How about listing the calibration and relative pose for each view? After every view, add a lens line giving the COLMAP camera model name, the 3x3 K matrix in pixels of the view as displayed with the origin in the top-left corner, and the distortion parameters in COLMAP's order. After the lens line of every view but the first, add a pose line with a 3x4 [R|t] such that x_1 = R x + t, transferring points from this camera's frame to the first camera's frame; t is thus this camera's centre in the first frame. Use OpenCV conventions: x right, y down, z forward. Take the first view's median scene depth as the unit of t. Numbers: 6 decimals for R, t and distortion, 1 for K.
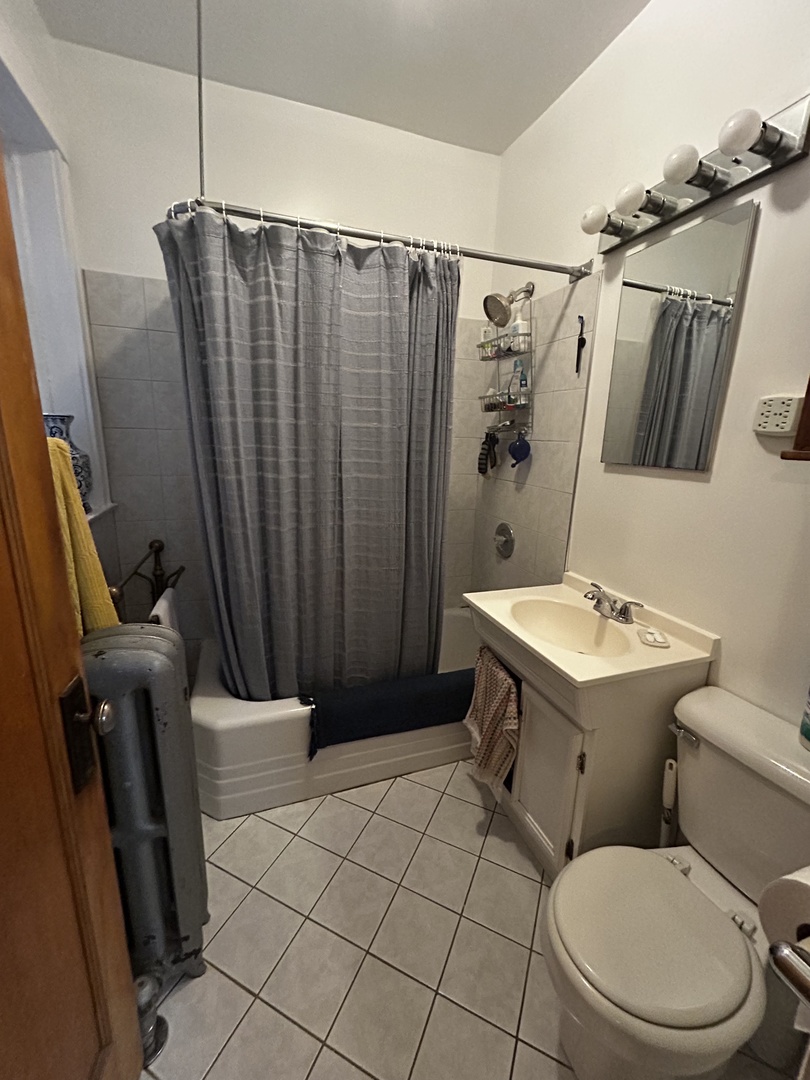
lens RADIAL K [[435.8, 0, 407.8], [0, 435.8, 538.1], [0, 0, 1]] dist [-0.000636, 0.000096]
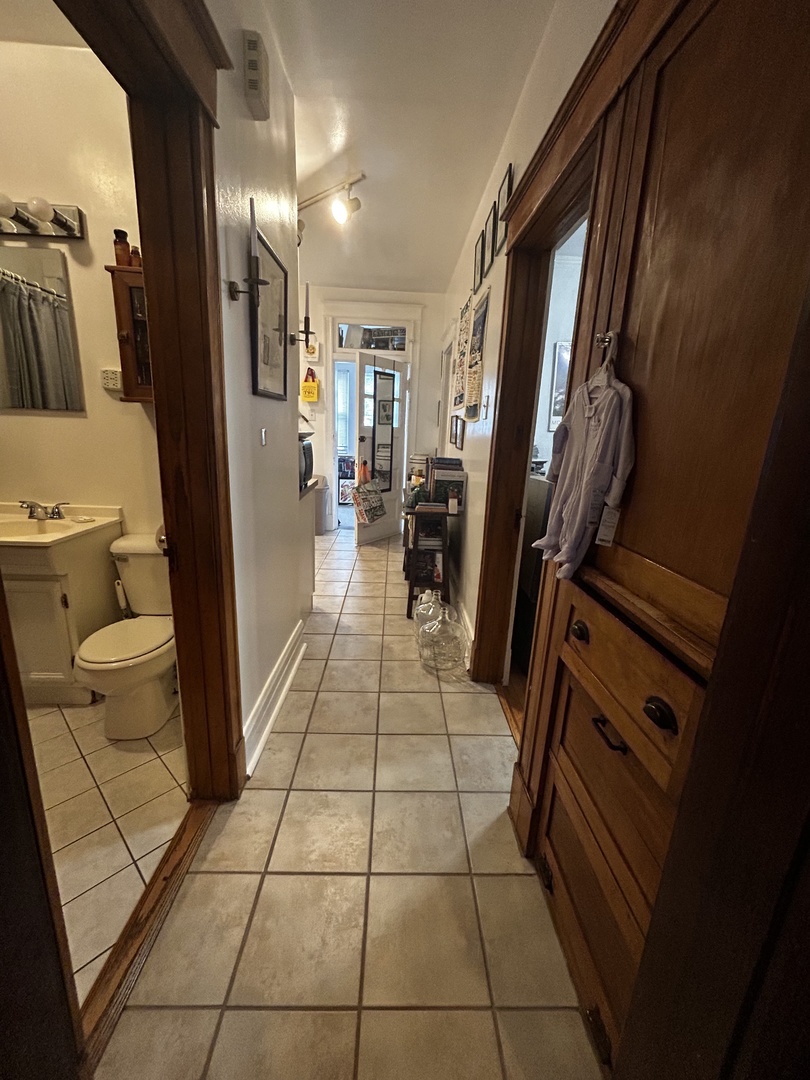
lens RADIAL K [[435.8, 0, 406.8], [0, 435.8, 536.0], [0, 0, 1]] dist [-0.000636, 0.000096]
pose [[0.308491, -0.245451, 0.919014, -0.575584], [0.180859, 0.963646, 0.196662, 0.201934], [-0.933876, 0.105544, 0.341668, -0.668950]]
